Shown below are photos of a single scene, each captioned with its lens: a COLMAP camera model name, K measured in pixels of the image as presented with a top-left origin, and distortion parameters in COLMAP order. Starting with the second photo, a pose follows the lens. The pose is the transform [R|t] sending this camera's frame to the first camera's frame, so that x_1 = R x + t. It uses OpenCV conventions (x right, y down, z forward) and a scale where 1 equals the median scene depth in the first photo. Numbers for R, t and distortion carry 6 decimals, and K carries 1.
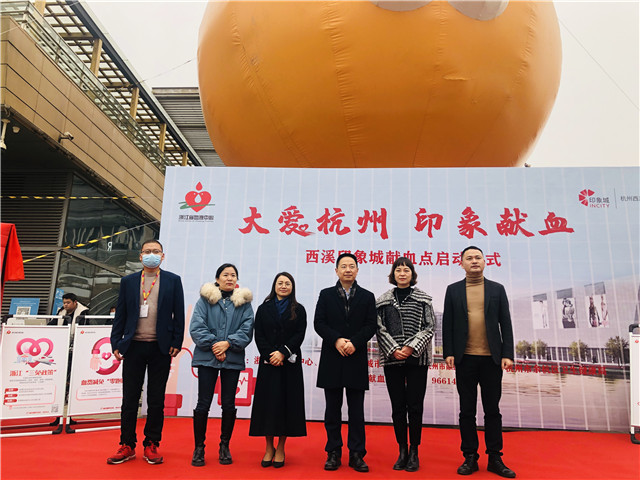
lens RADIAL K [[518.9, 0, 324.2], [0, 518.9, 235.7], [0, 0, 1]] dist [0.039978, -0.035281]
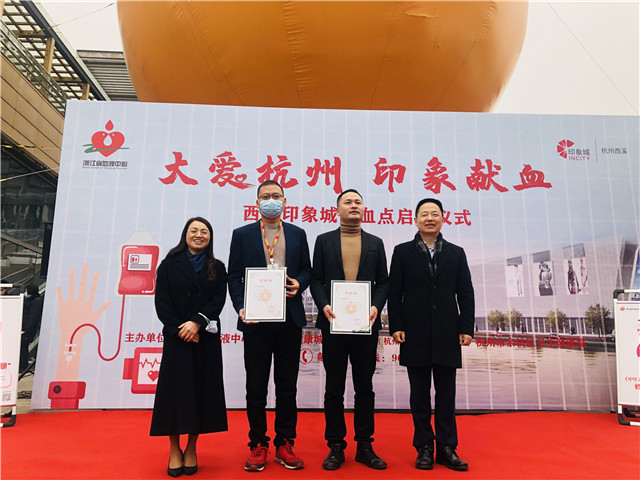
lens RADIAL K [[518.9, 0, 323.0], [0, 518.9, 238.1], [0, 0, 1]] dist [0.039978, -0.035281]
pose [[0.994030, 0.005055, 0.108991, 0.000587], [-0.008950, 0.999338, 0.035274, 0.049206], [-0.108740, -0.036039, 0.993417, 0.162428]]
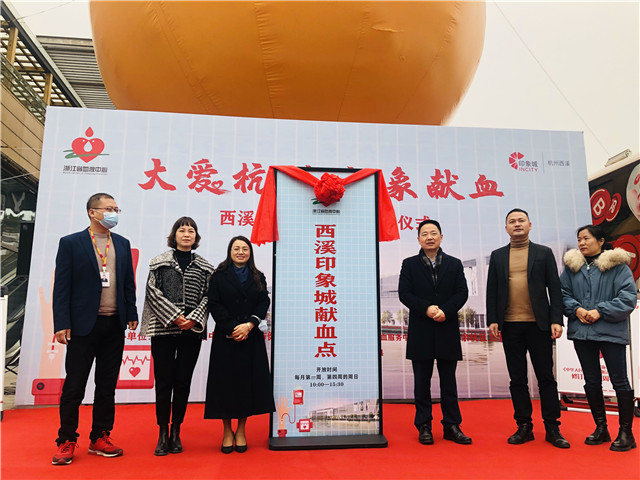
lens RADIAL K [[518.9, 0, 323.2], [0, 518.9, 236.4], [0, 0, 1]] dist [0.039978, -0.035281]
pose [[0.984416, 0.008376, 0.175654, -0.017464], [-0.017402, 0.998602, 0.049906, 0.024662], [-0.174990, -0.052185, 0.983186, 0.105605]]
